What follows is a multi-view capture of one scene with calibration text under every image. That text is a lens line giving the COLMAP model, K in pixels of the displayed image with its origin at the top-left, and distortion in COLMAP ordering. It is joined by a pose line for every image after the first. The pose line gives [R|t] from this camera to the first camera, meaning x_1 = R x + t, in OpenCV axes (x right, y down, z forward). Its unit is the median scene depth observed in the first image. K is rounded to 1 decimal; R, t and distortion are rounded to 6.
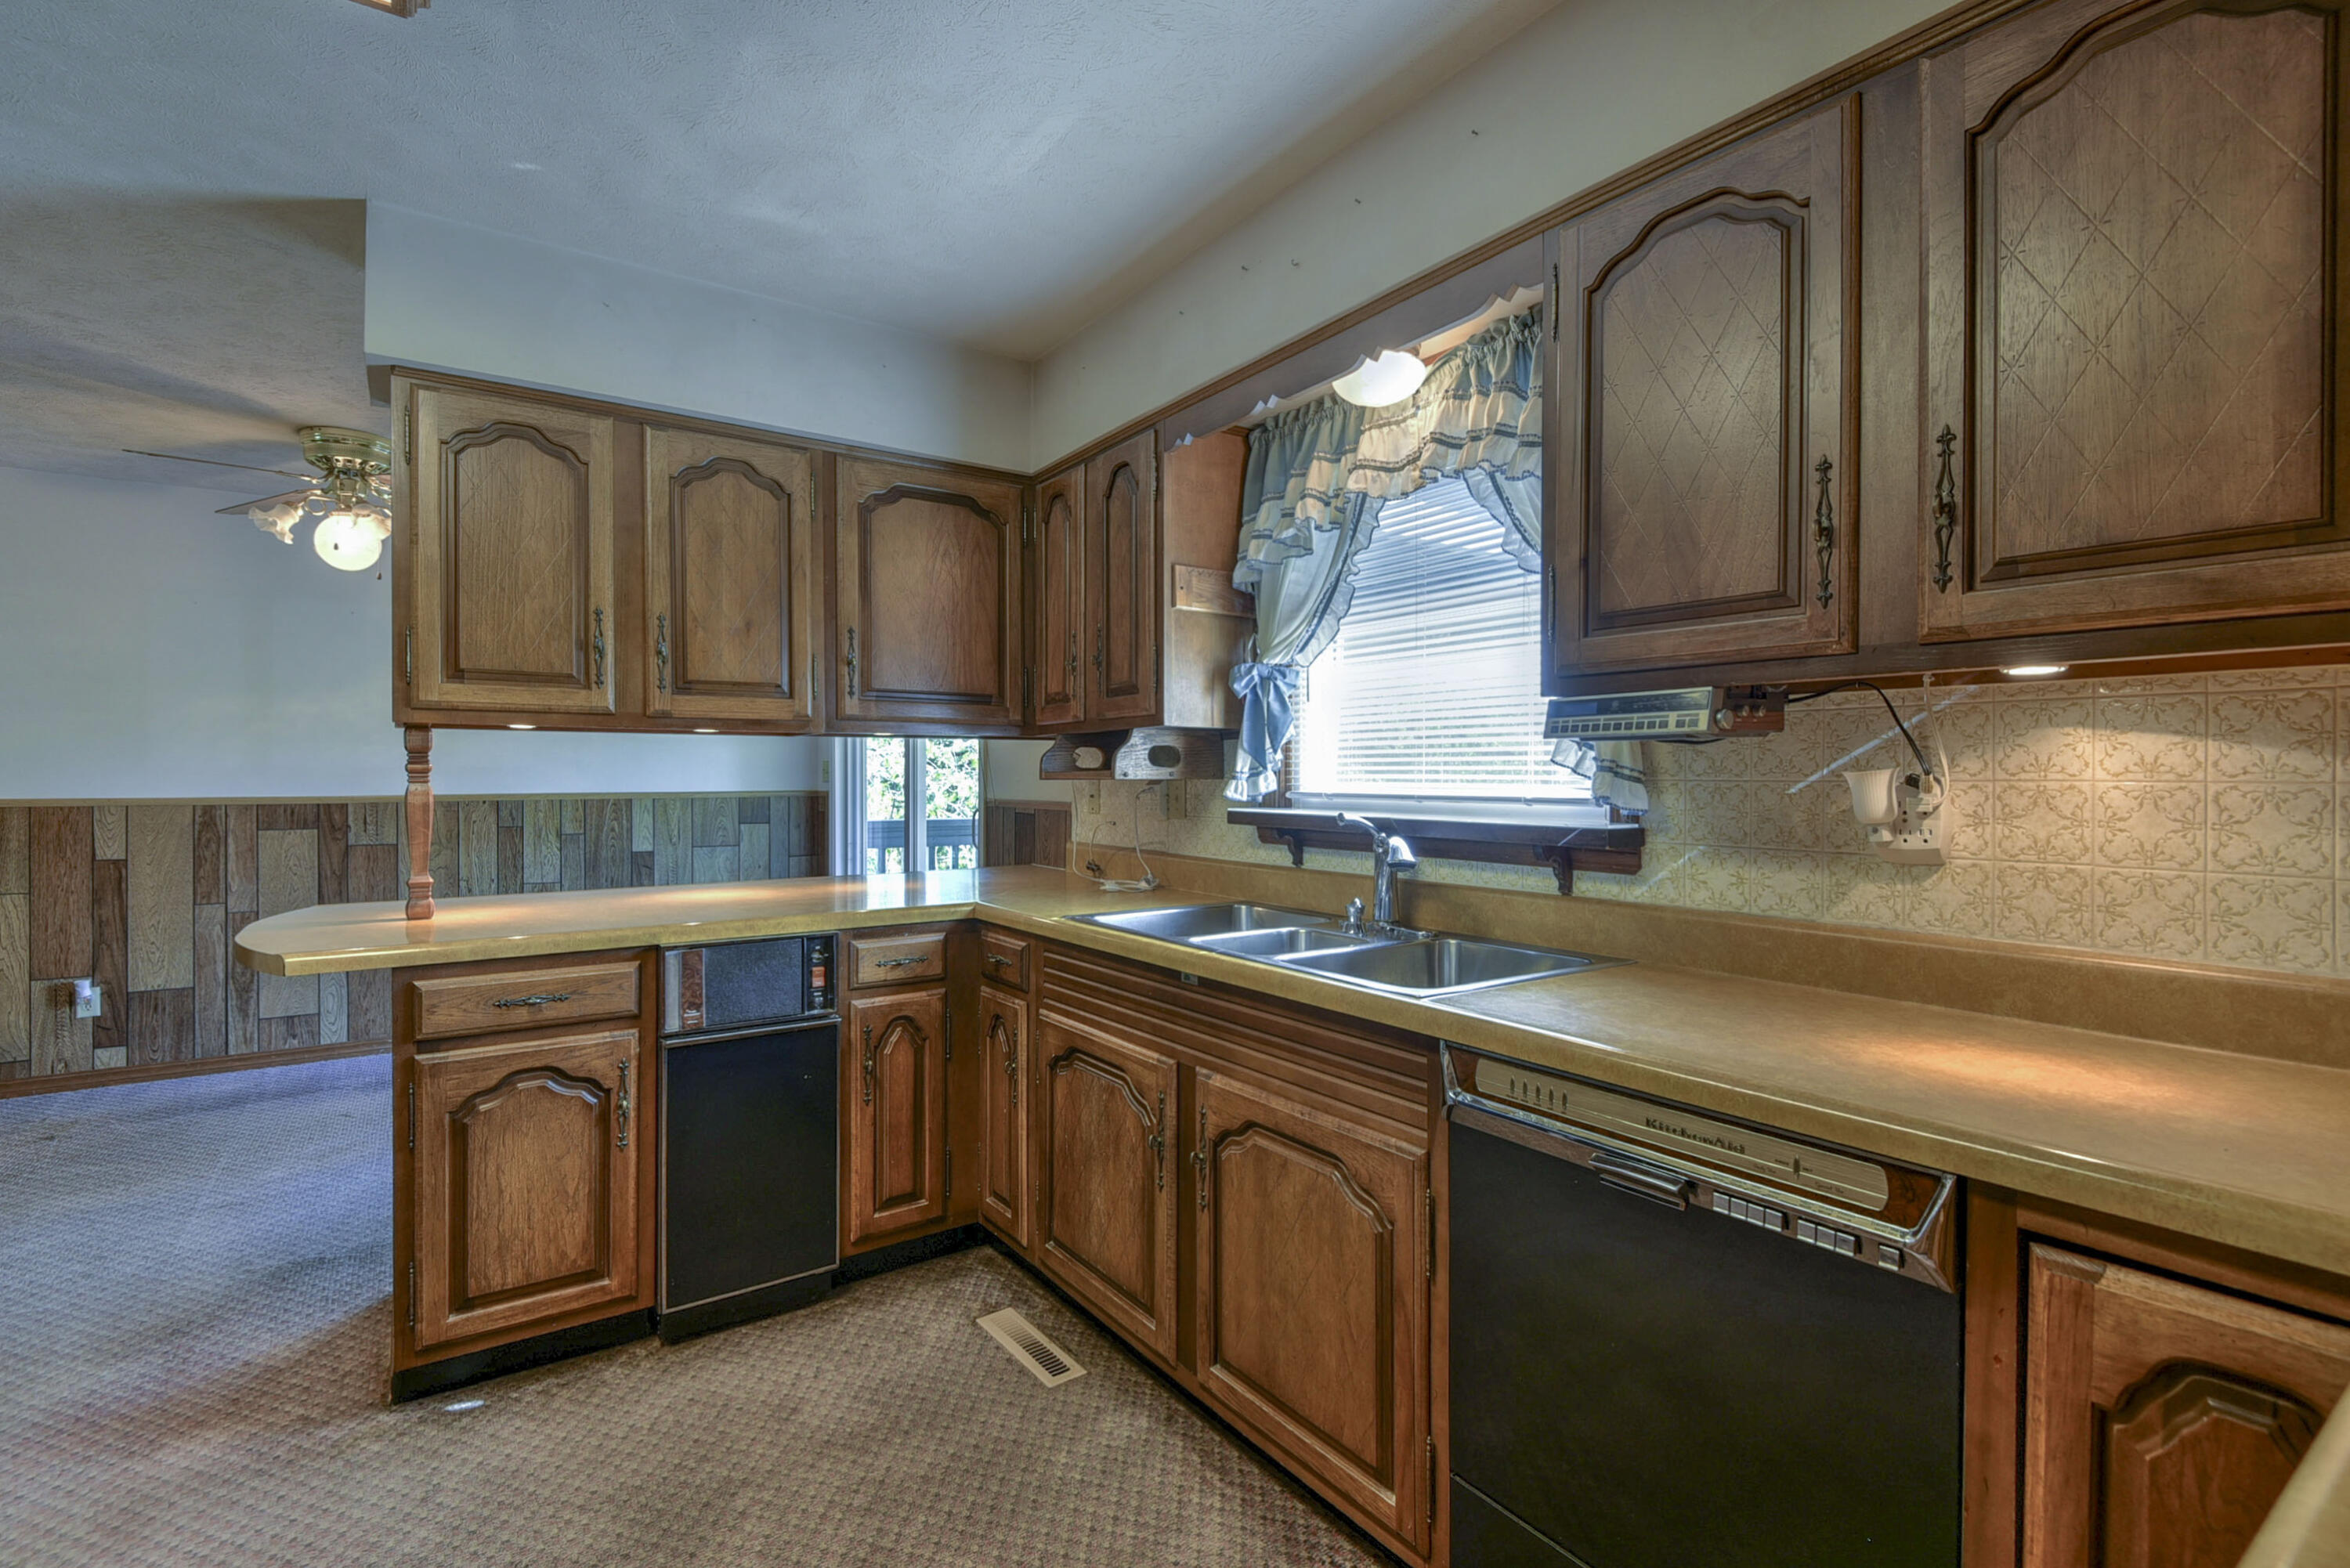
lens RADIAL K [[1087.5, 0, 1168.5], [0, 1087.5, 760.3], [0, 0, 1]] dist [0.011164, -0.009151]
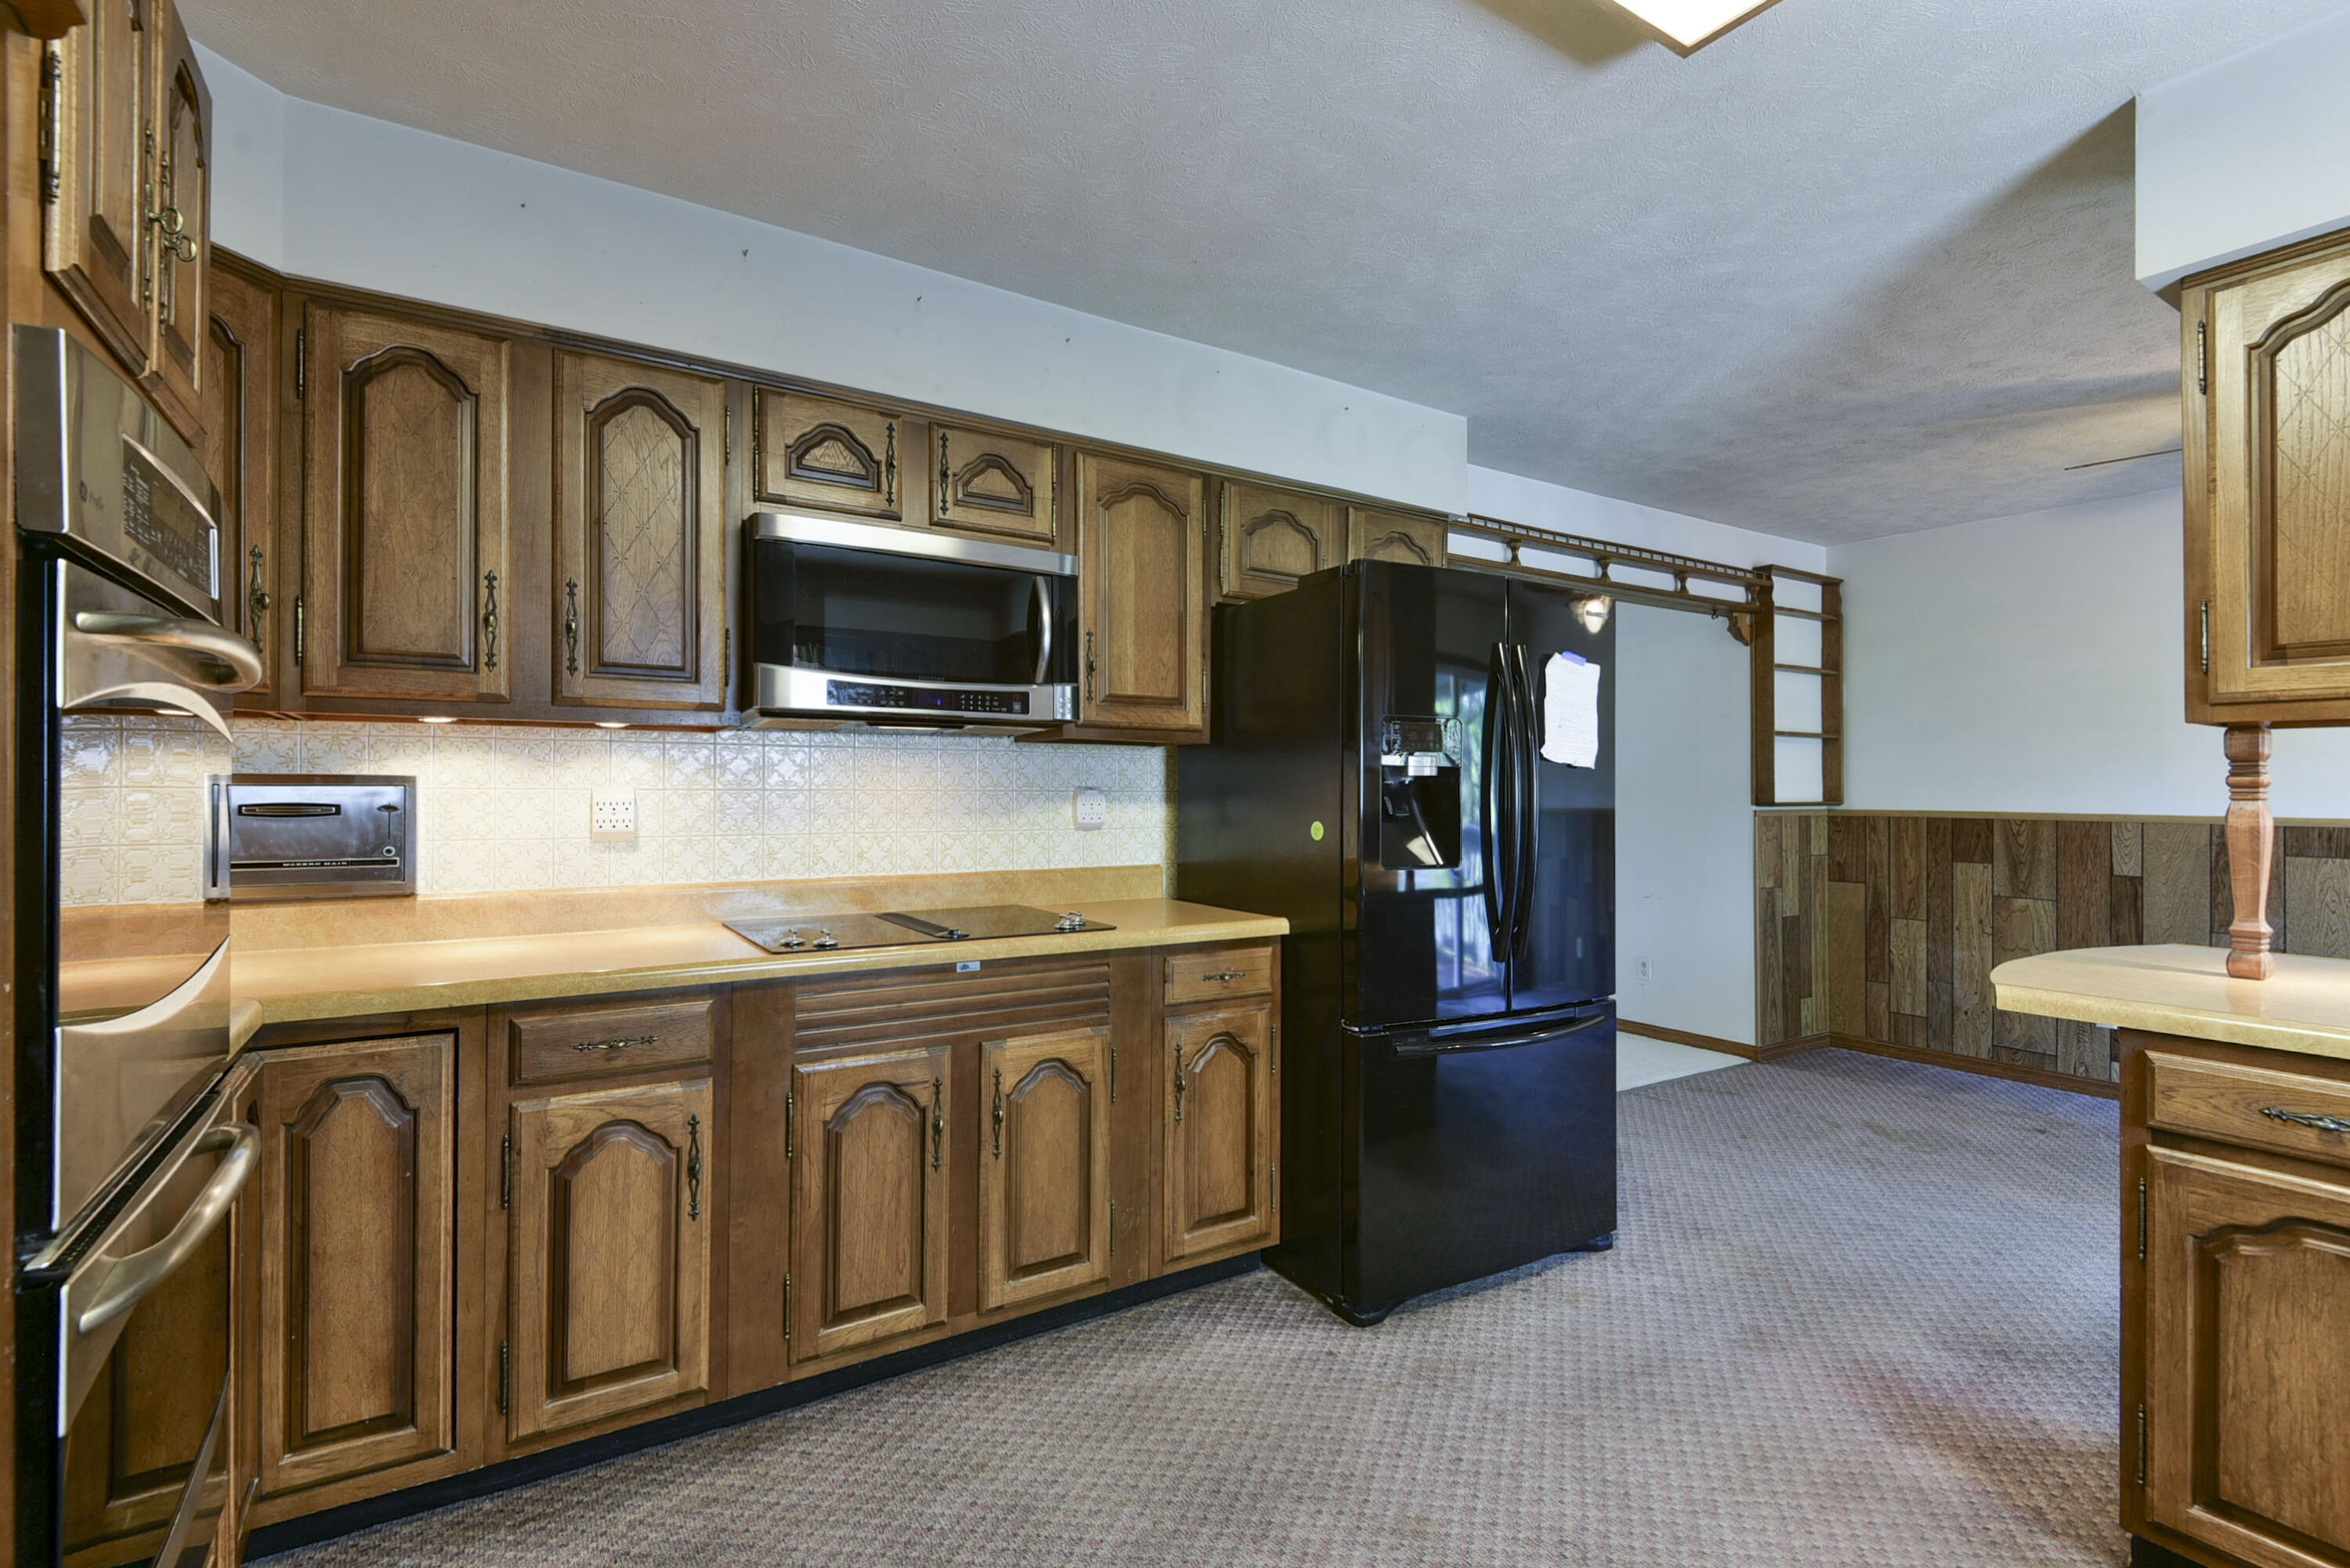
lens RADIAL K [[1087.5, 0, 1185.4], [0, 1087.5, 774.9], [0, 0, 1]] dist [0.011164, -0.009151]
pose [[-0.037704, -0.011830, -0.999219, 0.119114], [0.007771, 0.999896, -0.012131, 0.006957], [0.999259, -0.008222, -0.037608, 0.318864]]
